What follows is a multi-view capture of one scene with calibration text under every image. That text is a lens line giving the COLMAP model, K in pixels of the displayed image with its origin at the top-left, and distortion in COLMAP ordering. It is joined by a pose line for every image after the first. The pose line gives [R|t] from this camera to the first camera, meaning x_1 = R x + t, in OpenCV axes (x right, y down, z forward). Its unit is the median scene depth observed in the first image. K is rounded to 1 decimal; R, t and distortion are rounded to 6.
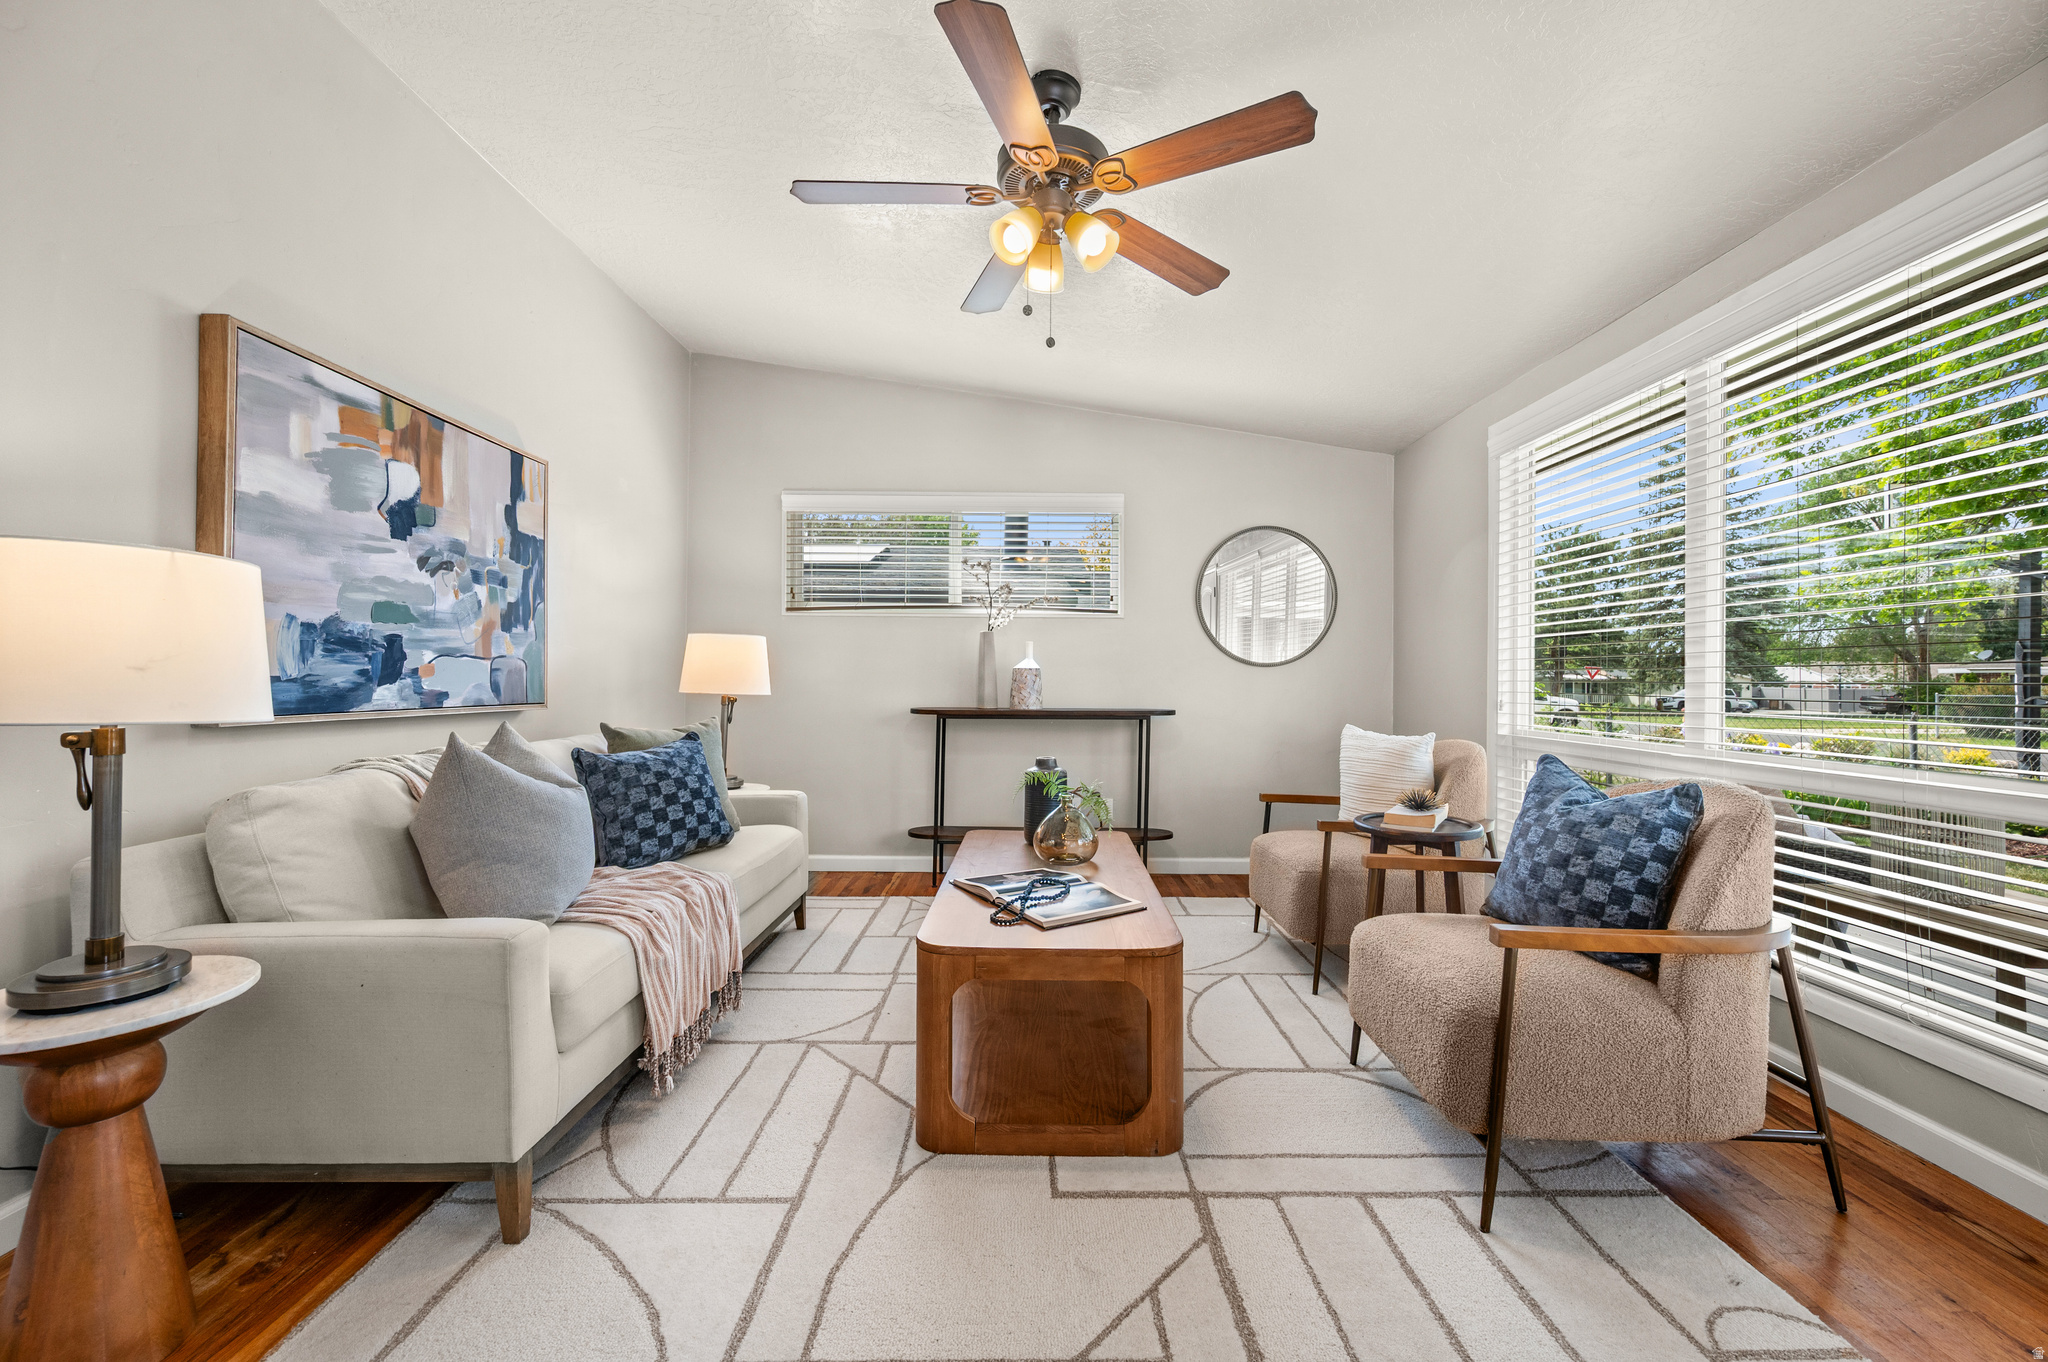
lens RADIAL K [[828.8, 0, 1033.5], [0, 828.8, 674.7], [0, 0, 1]] dist [0.000198, 0.000036]
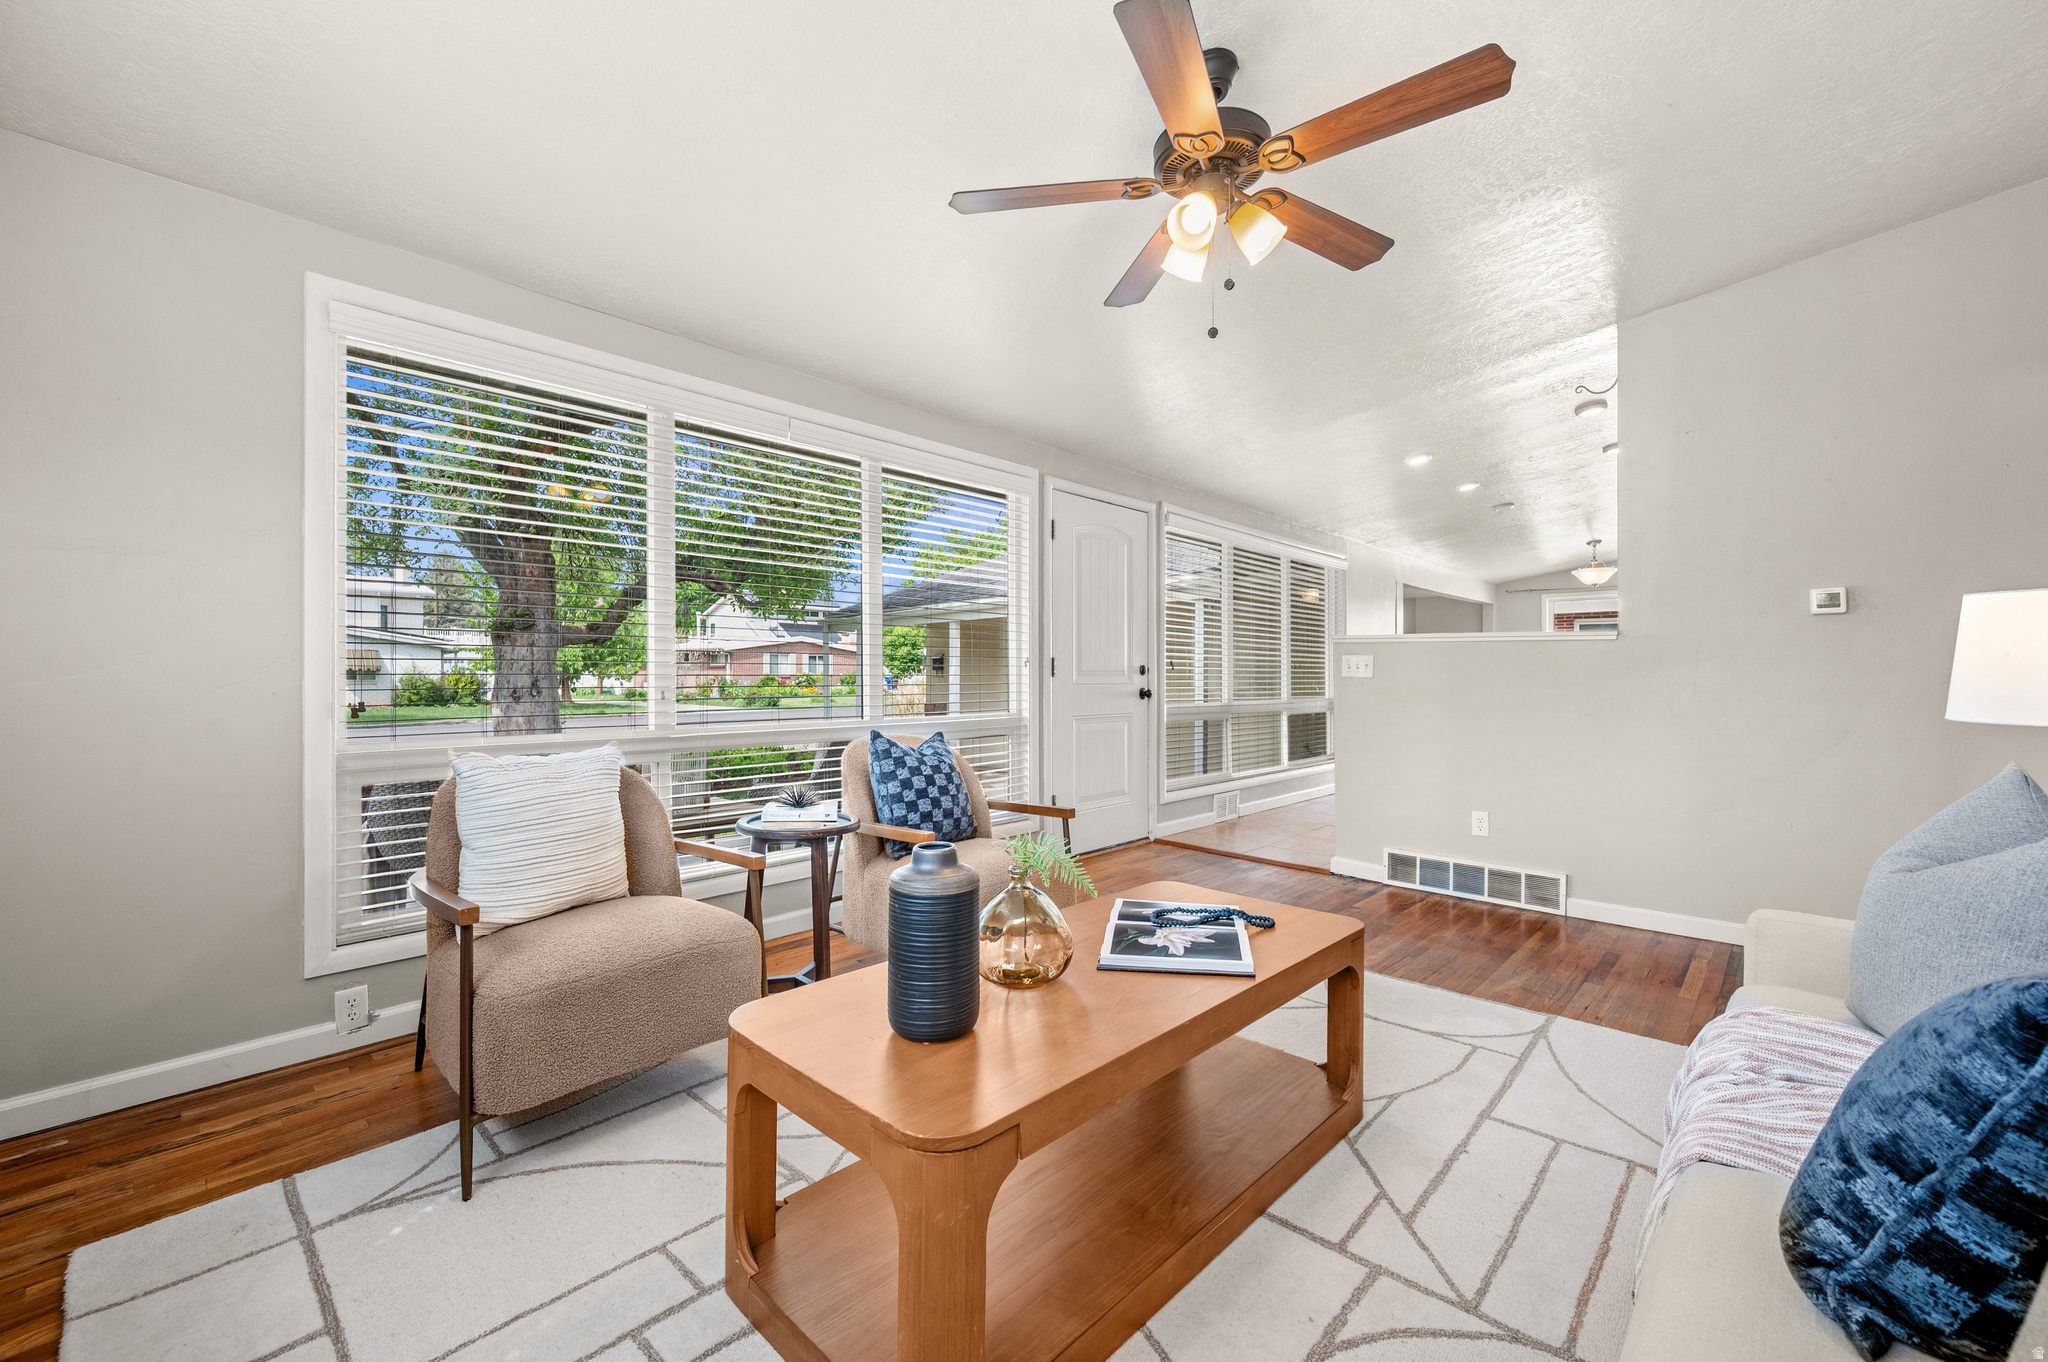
lens RADIAL K [[828.8, 0, 1033.5], [0, 828.8, 674.7], [0, 0, 1]] dist [0.000198, 0.000036]
pose [[-0.733219, 0.001572, 0.679991, -0.443473], [-0.005080, 0.999957, -0.007789, 0.004819], [-0.679974, -0.009165, -0.733179, 1.656665]]
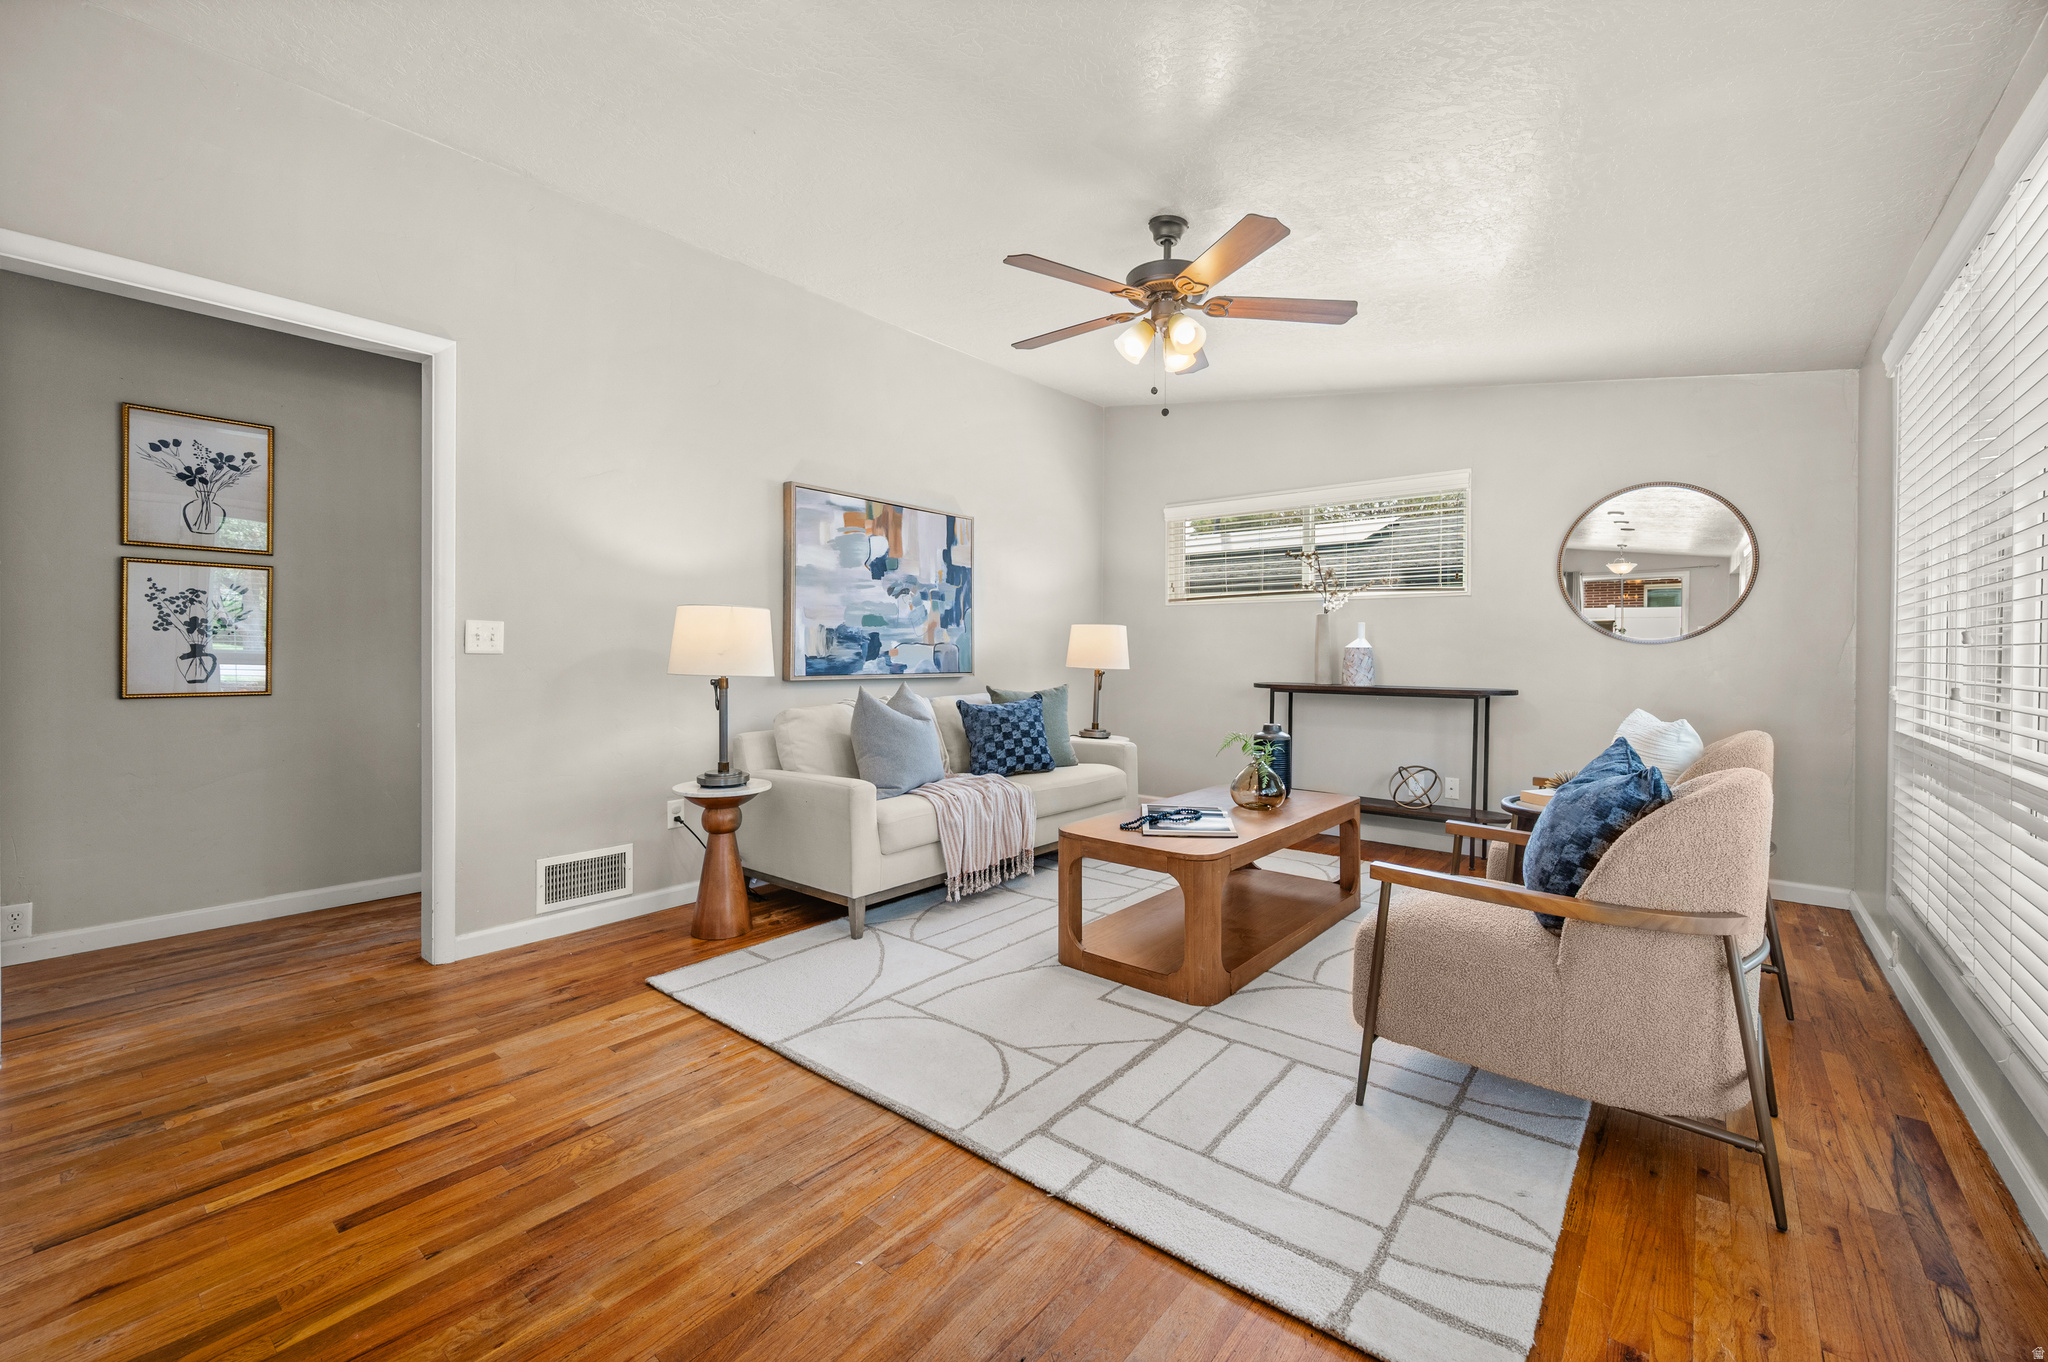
lens RADIAL K [[831.7, 0, 1028.0], [0, 831.7, 663.2], [0, 0, 1]] dist [0.000945, -0.000011]
pose [[0.770647, 0.006961, -0.637224, 0.639760], [0.002201, 0.999905, 0.013585, -0.005898], [0.637259, -0.011872, 0.770559, -0.181643]]
